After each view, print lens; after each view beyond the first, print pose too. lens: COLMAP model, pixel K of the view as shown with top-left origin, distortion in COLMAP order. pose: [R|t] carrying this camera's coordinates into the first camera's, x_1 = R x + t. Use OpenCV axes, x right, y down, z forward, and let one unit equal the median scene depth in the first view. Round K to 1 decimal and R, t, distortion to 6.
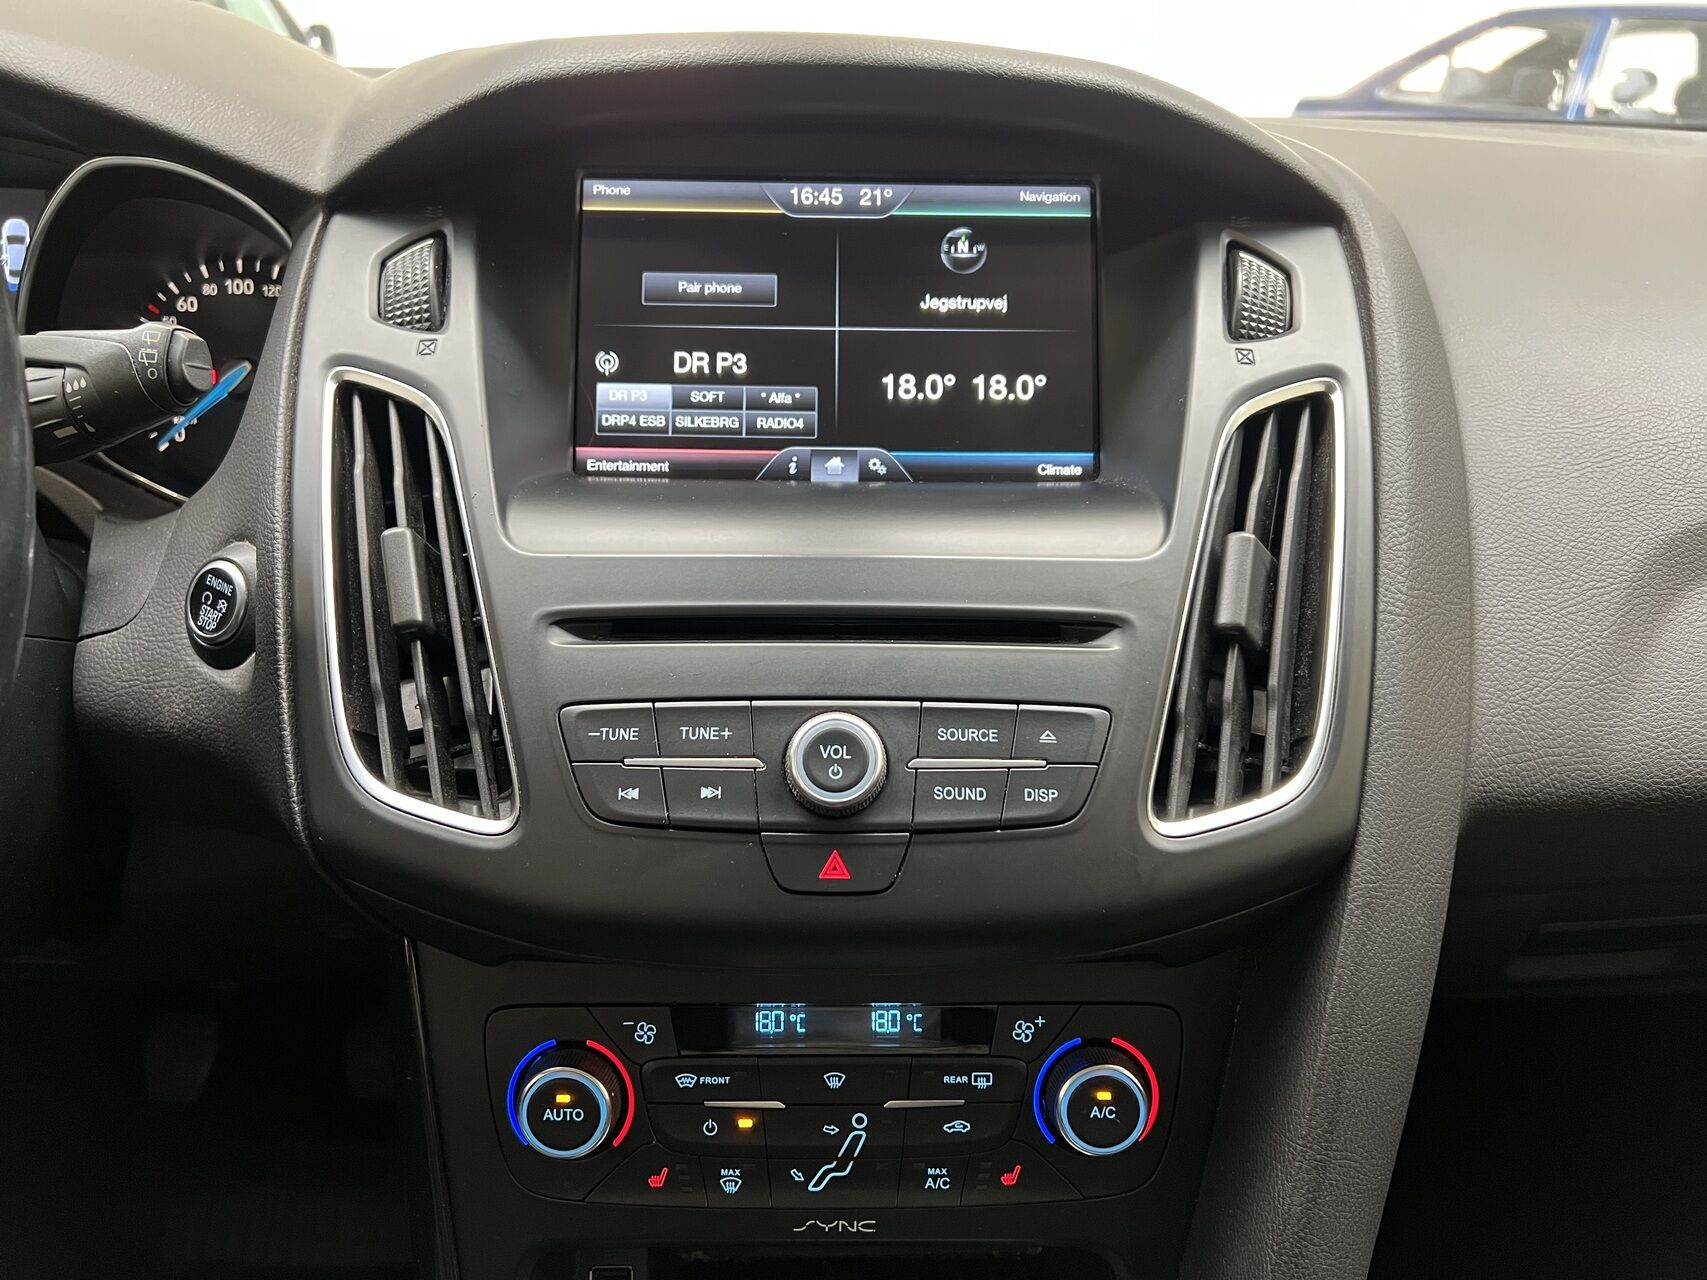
lens RADIAL K [[1341.1, 0, 853.7], [0, 1341.1, 620.9], [0, 0, 1]] dist [0.052790, -0.065404]
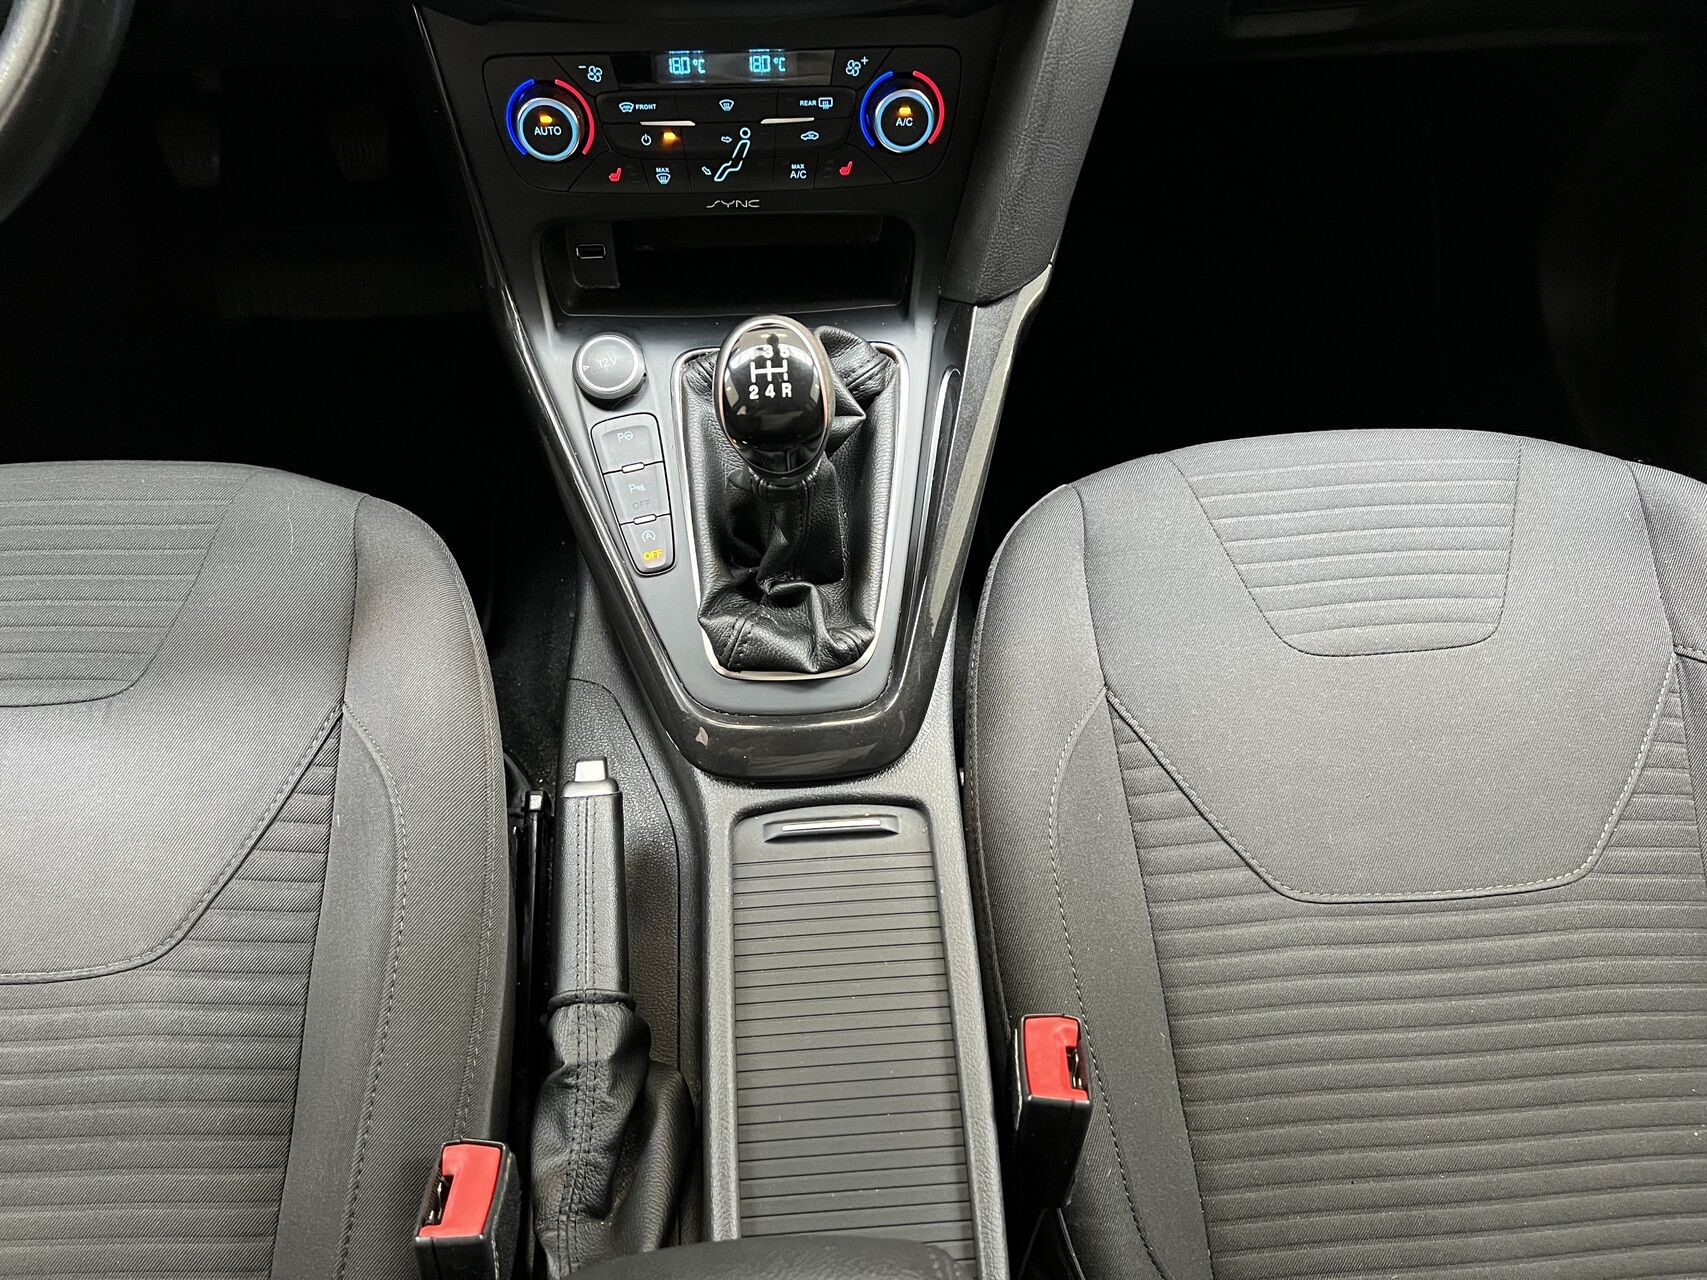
lens RADIAL K [[1341.1, 0, 860.0], [0, 1341.1, 678.3], [0, 0, 1]] dist [0.052790, -0.065404]
pose [[0.998419, -0.038715, 0.040741, 0.047344], [0.005810, 0.792115, 0.610344, -0.068320], [-0.055901, -0.609143, 0.791088, -0.574859]]
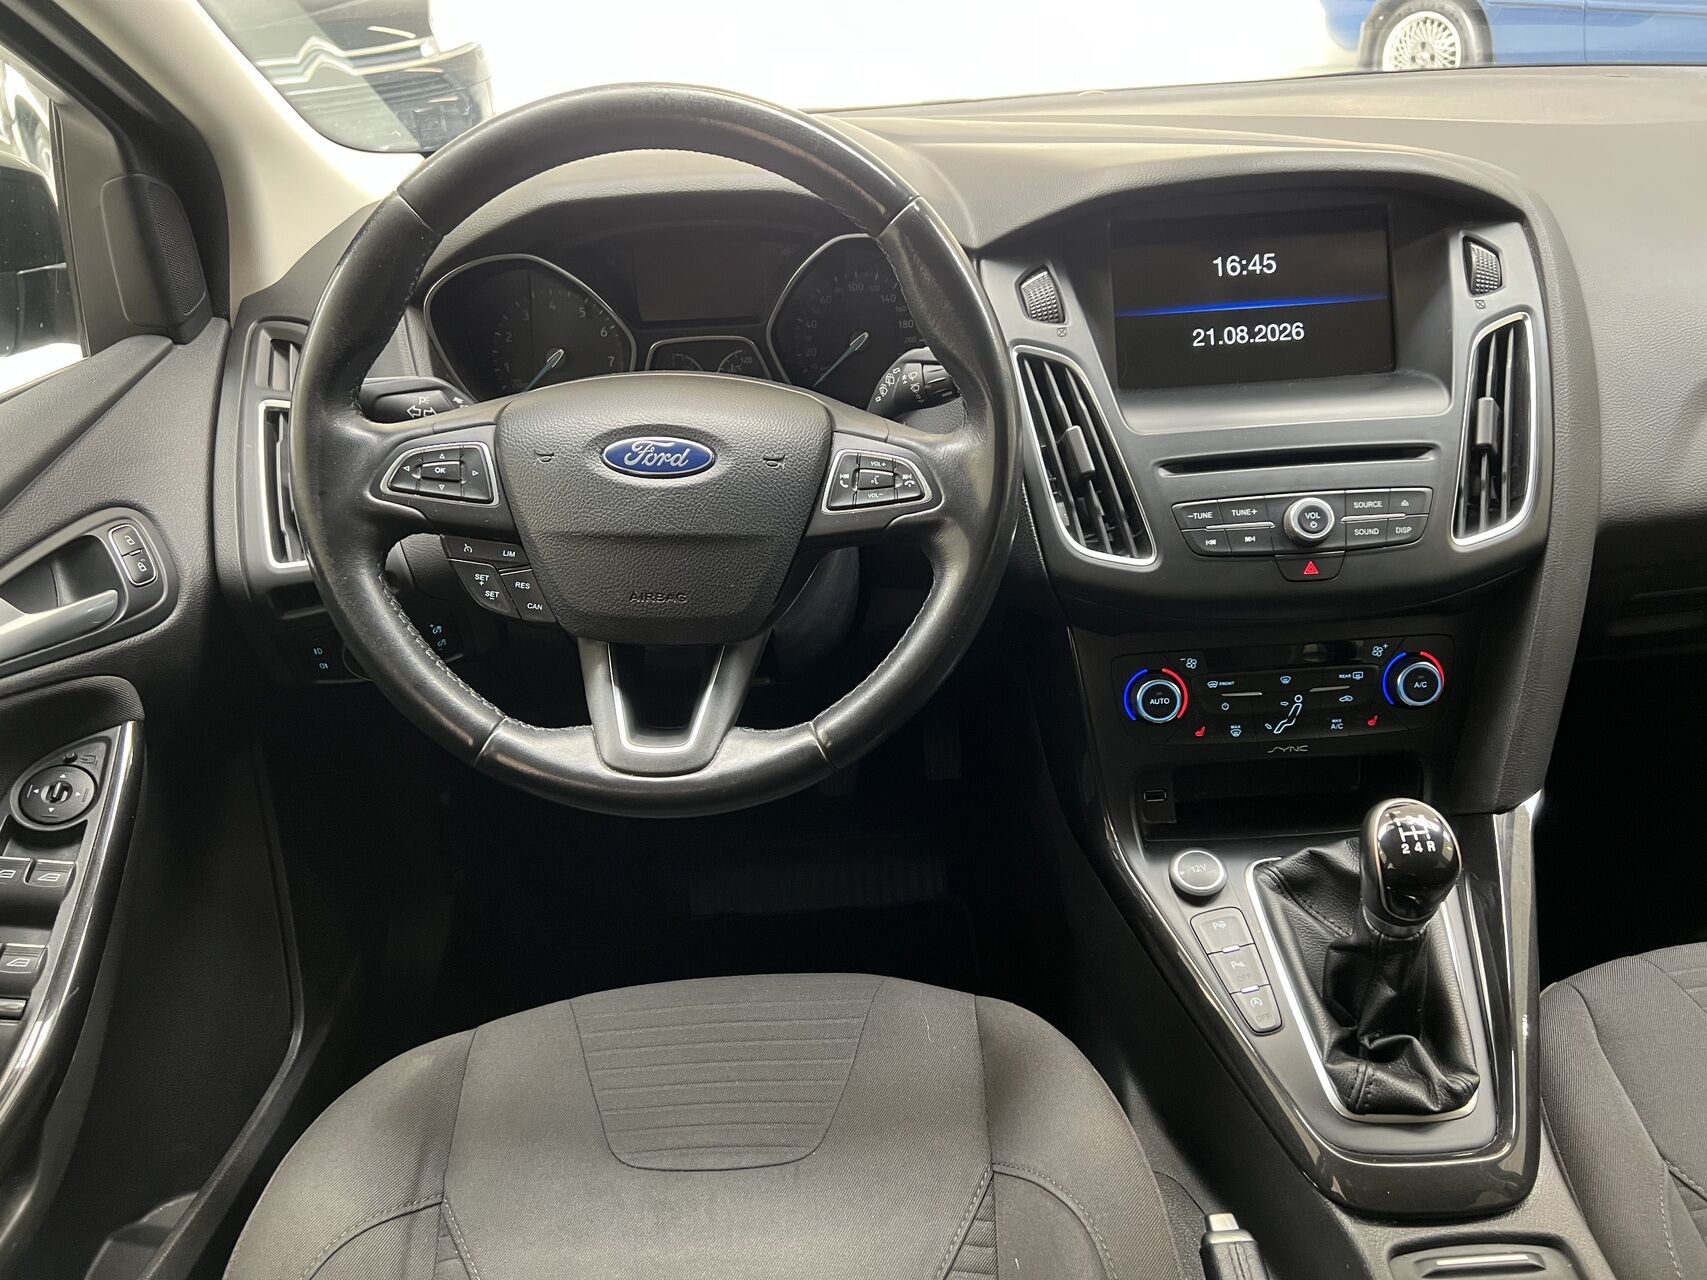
lens RADIAL K [[1341.1, 0, 860.6], [0, 1341.1, 629.4], [0, 0, 1]] dist [0.052790, -0.065404]
pose [[0.997487, -0.064450, -0.029440, -0.597128], [0.067510, 0.990634, 0.118684, -0.025300], [0.021515, -0.120374, 0.992495, -1.052391]]
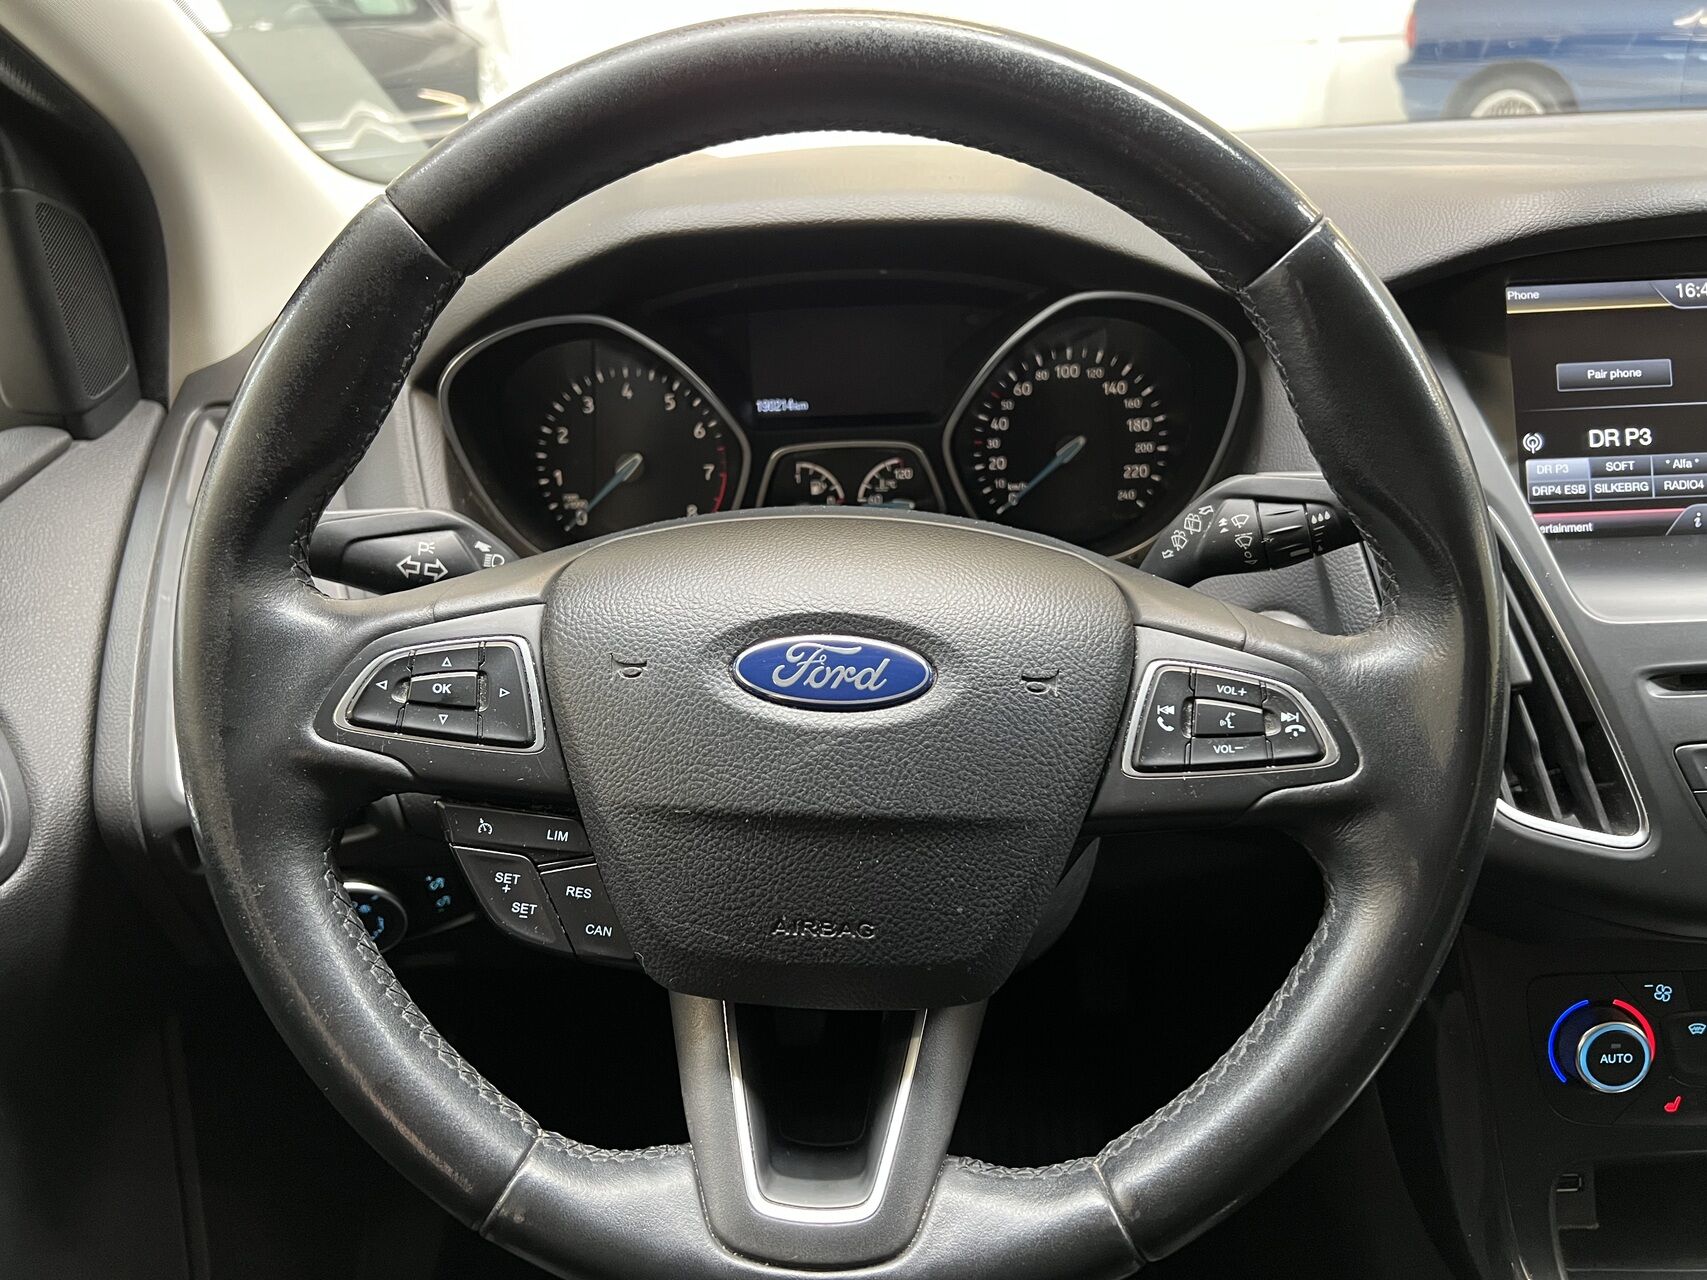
lens RADIAL K [[1341.1, 0, 851.2], [0, 1341.1, 612.1], [0, 0, 1]] dist [0.052790, -0.065404]
pose [[0.997655, -0.045229, -0.051361, -0.827003], [0.047780, 0.997627, 0.049579, -0.145629], [0.048997, -0.051916, 0.997449, -0.274054]]
